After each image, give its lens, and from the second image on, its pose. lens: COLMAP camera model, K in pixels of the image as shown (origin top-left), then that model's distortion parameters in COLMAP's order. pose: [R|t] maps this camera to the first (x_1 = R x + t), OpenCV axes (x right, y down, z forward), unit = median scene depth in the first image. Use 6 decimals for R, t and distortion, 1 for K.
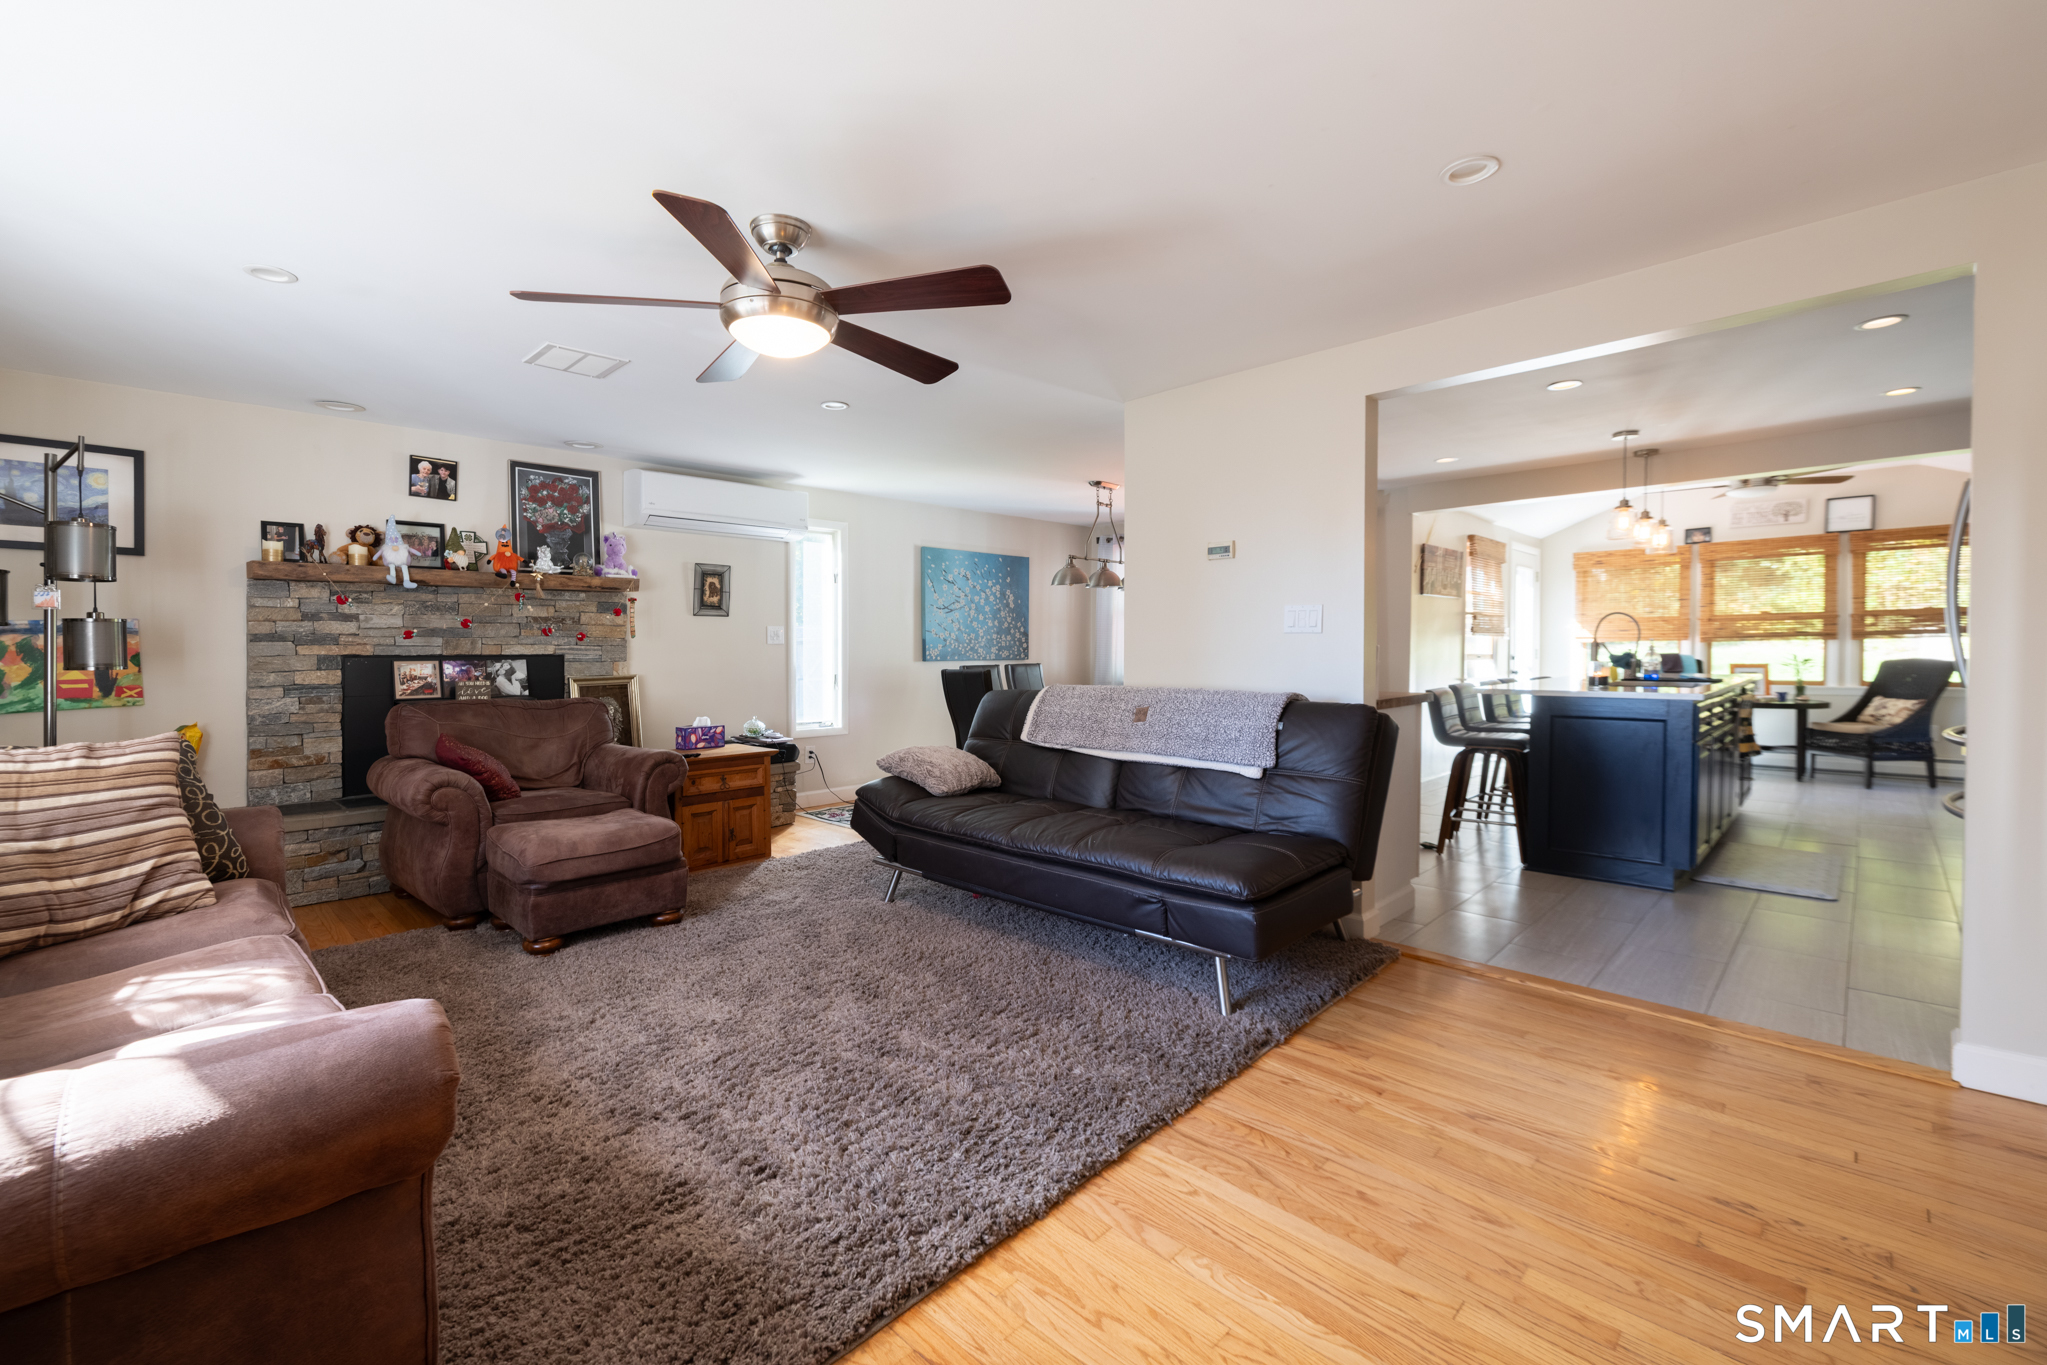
lens RADIAL K [[924.9, 0, 992.0], [0, 924.9, 677.2], [0, 0, 1]] dist [-0.012616, 0.001913]
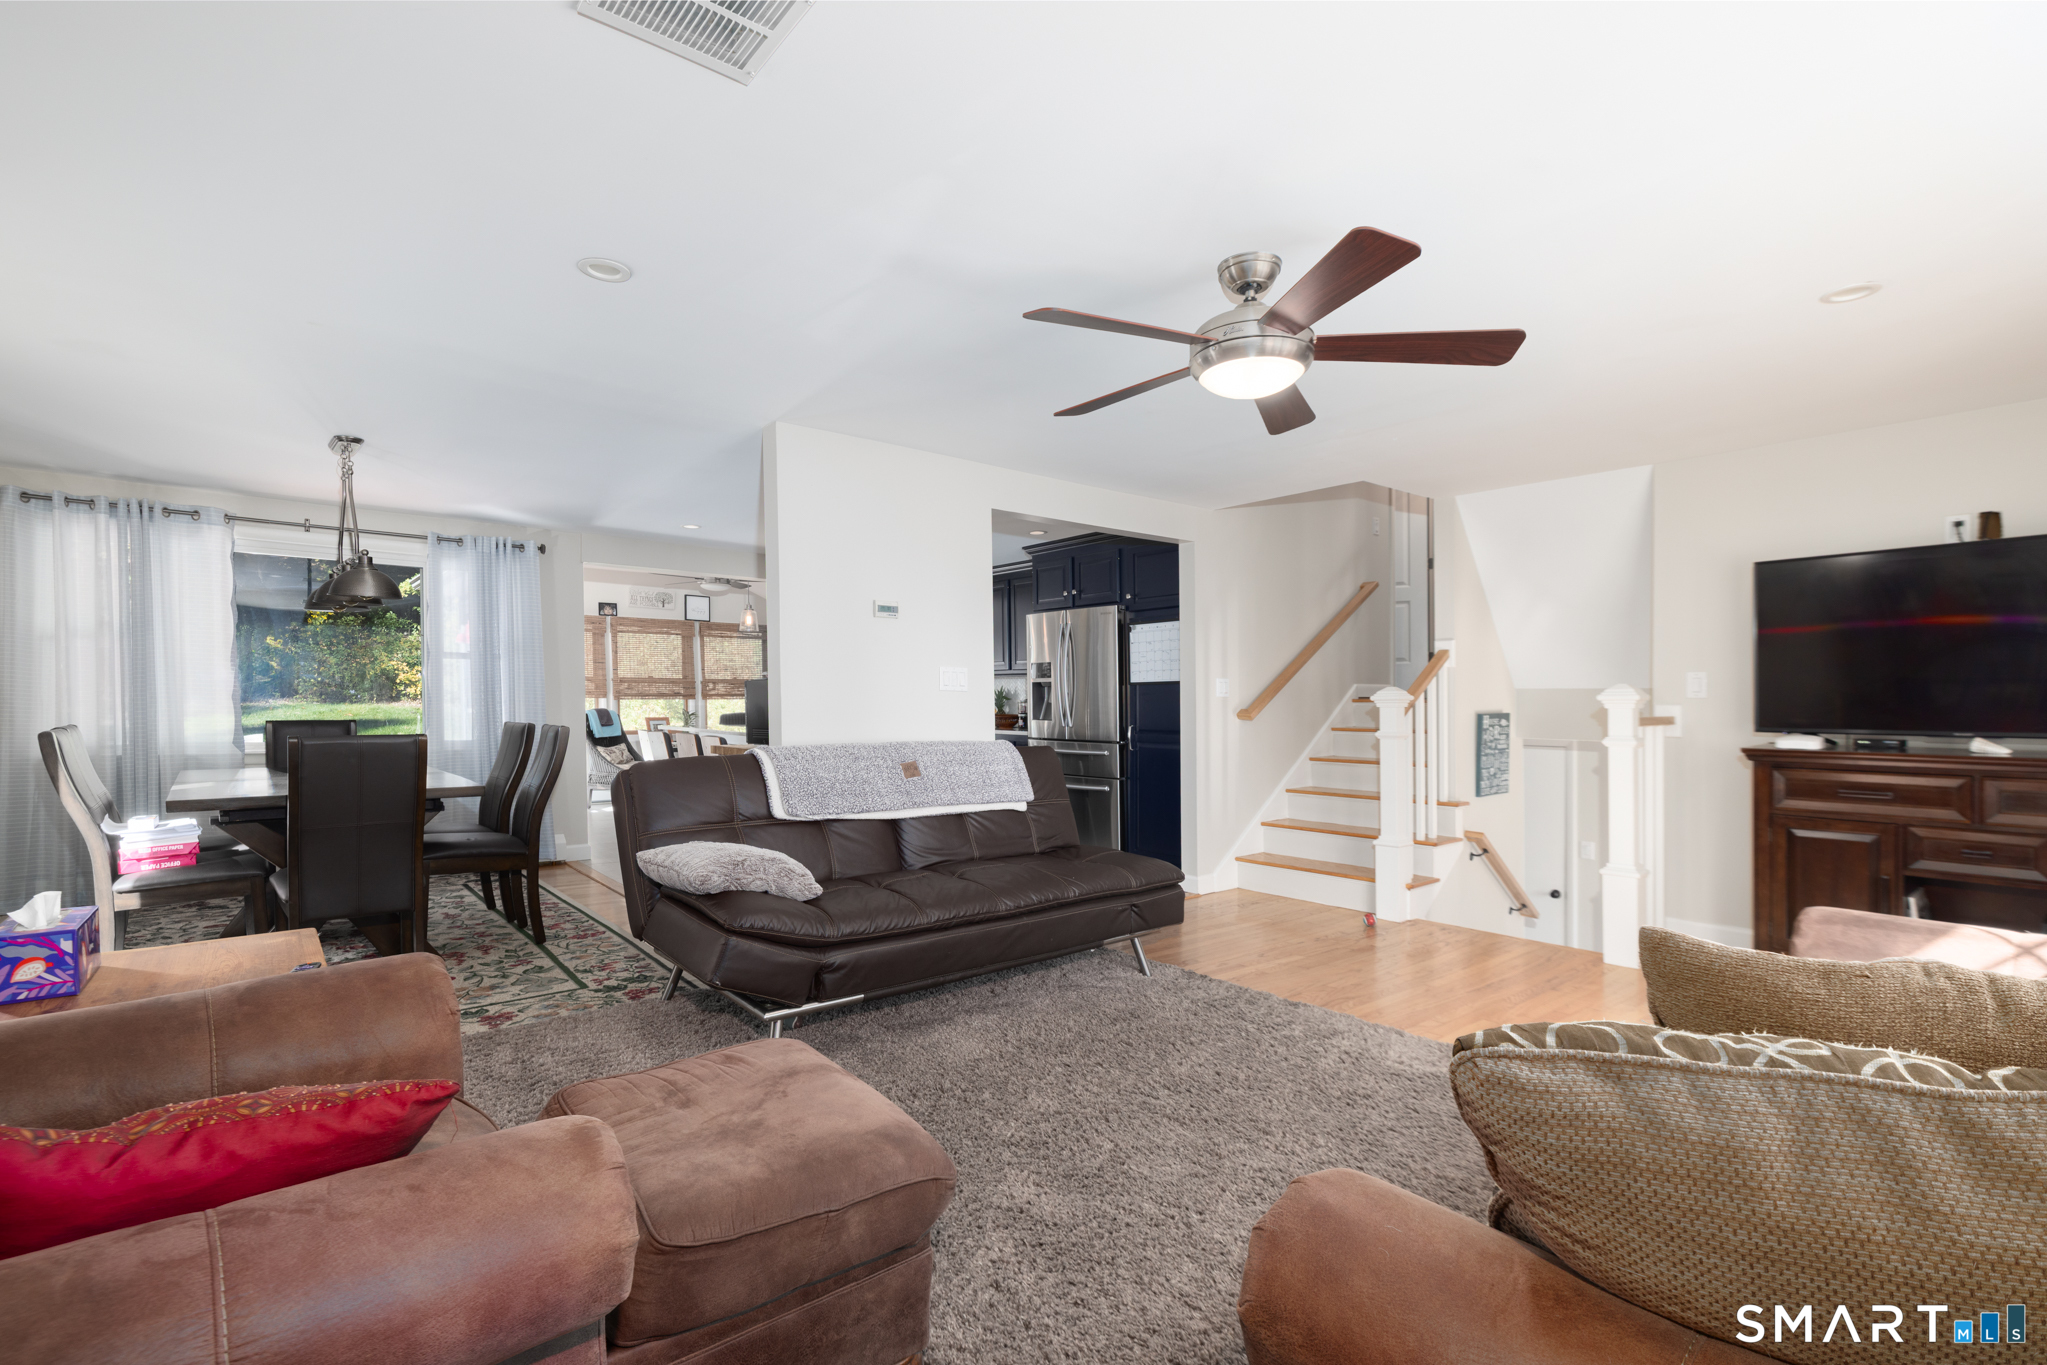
lens RADIAL K [[924.9, 0, 1005.7], [0, 924.9, 771.1], [0, 0, 1]] dist [-0.012616, 0.001913]
pose [[0.061572, -0.063921, 0.996054, -0.447203], [0.021553, 0.997800, 0.062701, -0.009858], [-0.997870, 0.017608, 0.062815, 0.455644]]
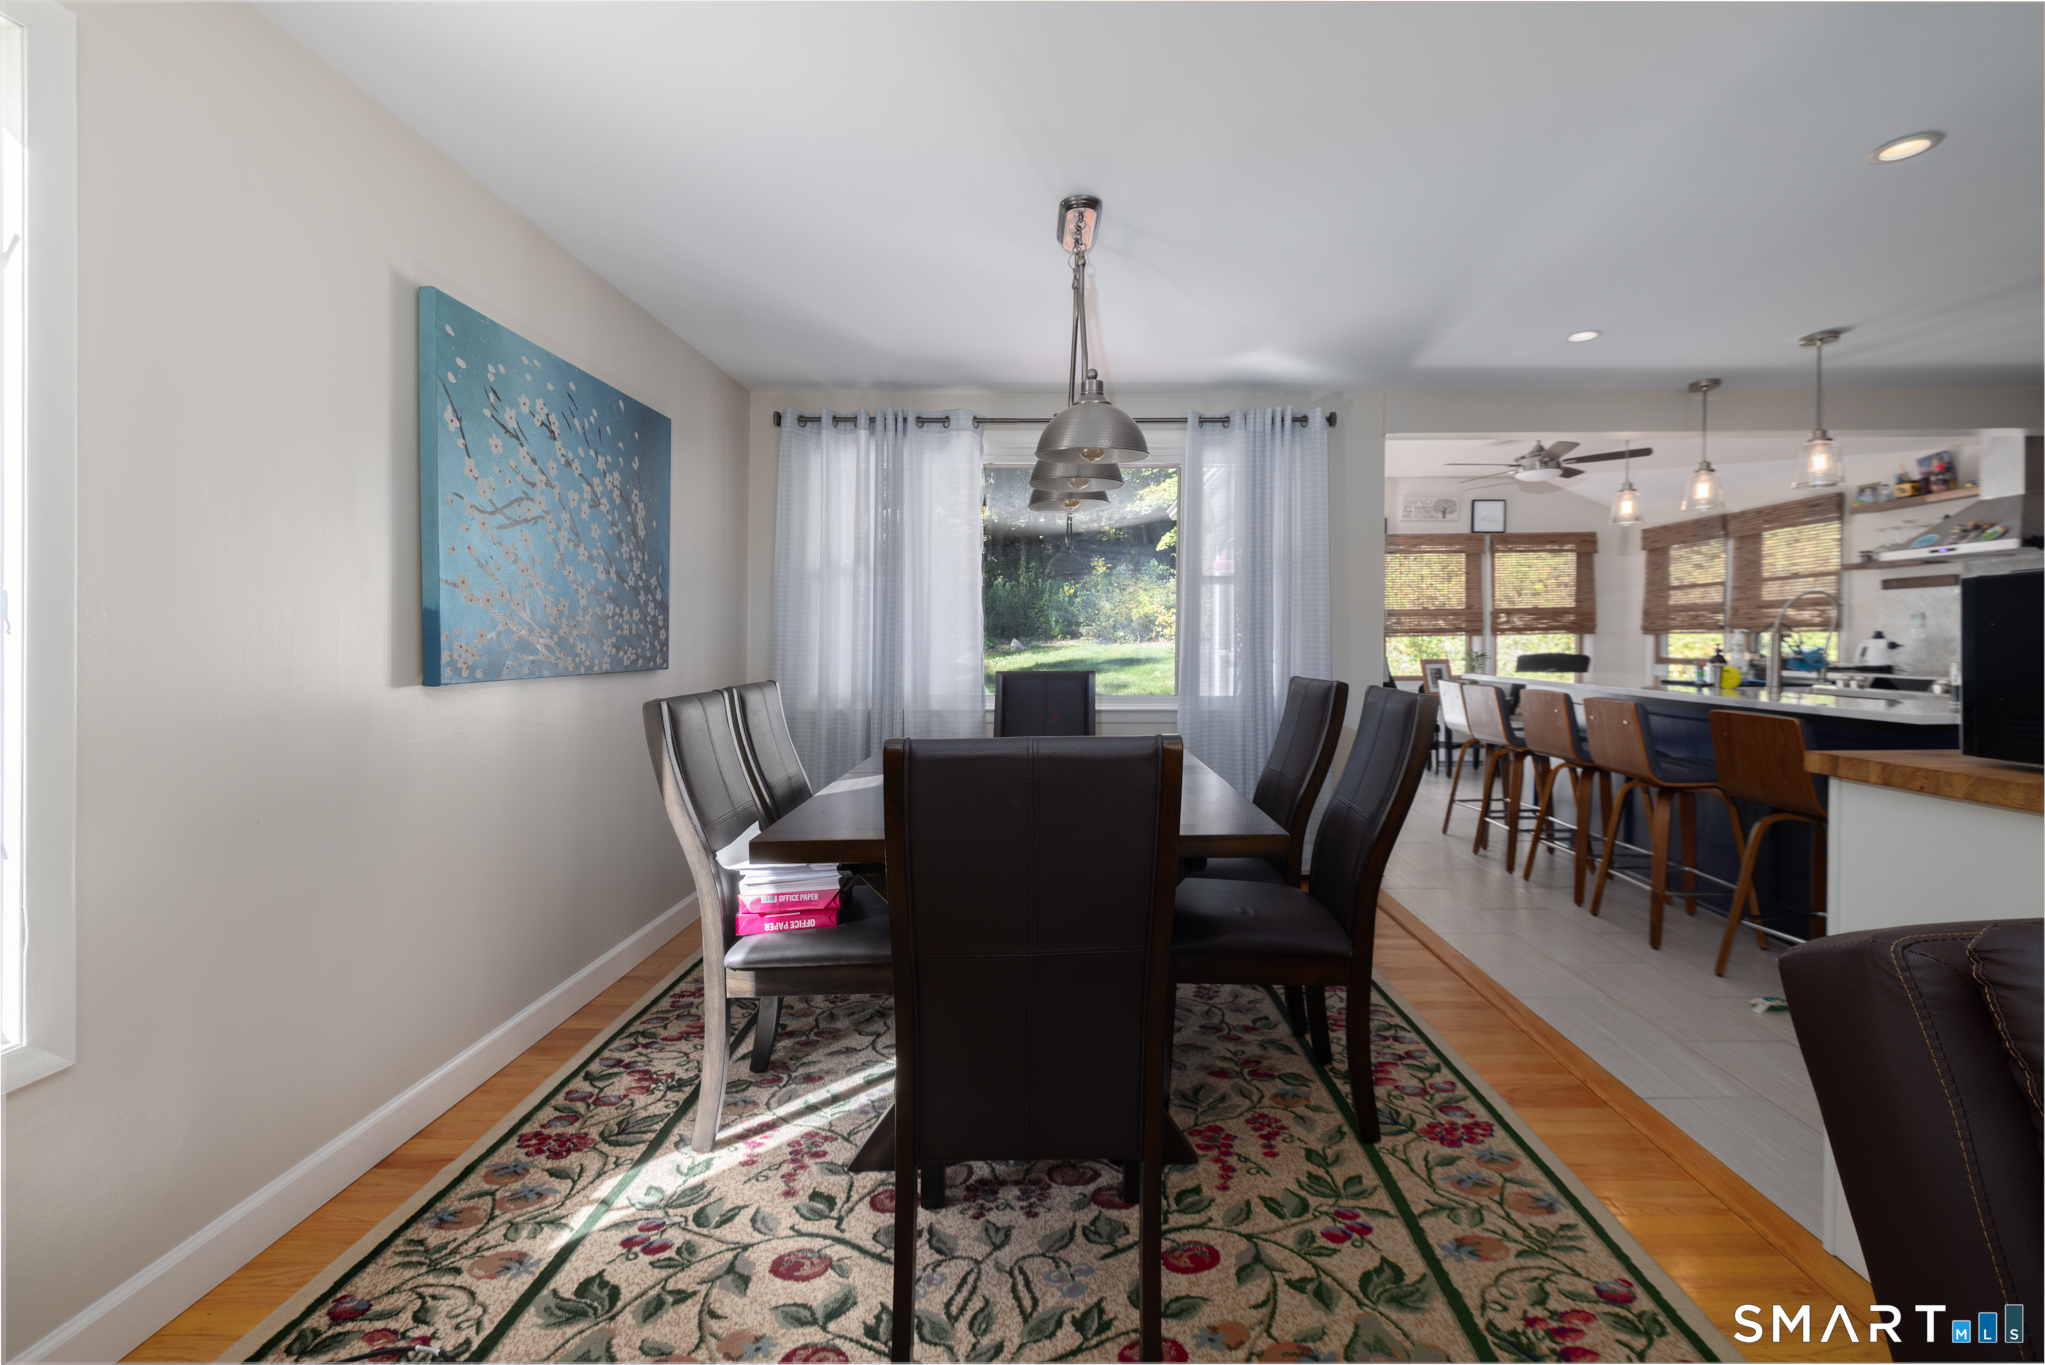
lens RADIAL K [[880.4, 0, 1069.8], [0, 880.4, 662.9], [0, 0, 1]] dist [0.000735, 0.000291]
pose [[0.677610, -0.014730, 0.735273, -0.143196], [0.021995, 0.999758, -0.000242, -0.019806], [-0.735092, 0.016336, 0.677770, 0.674957]]
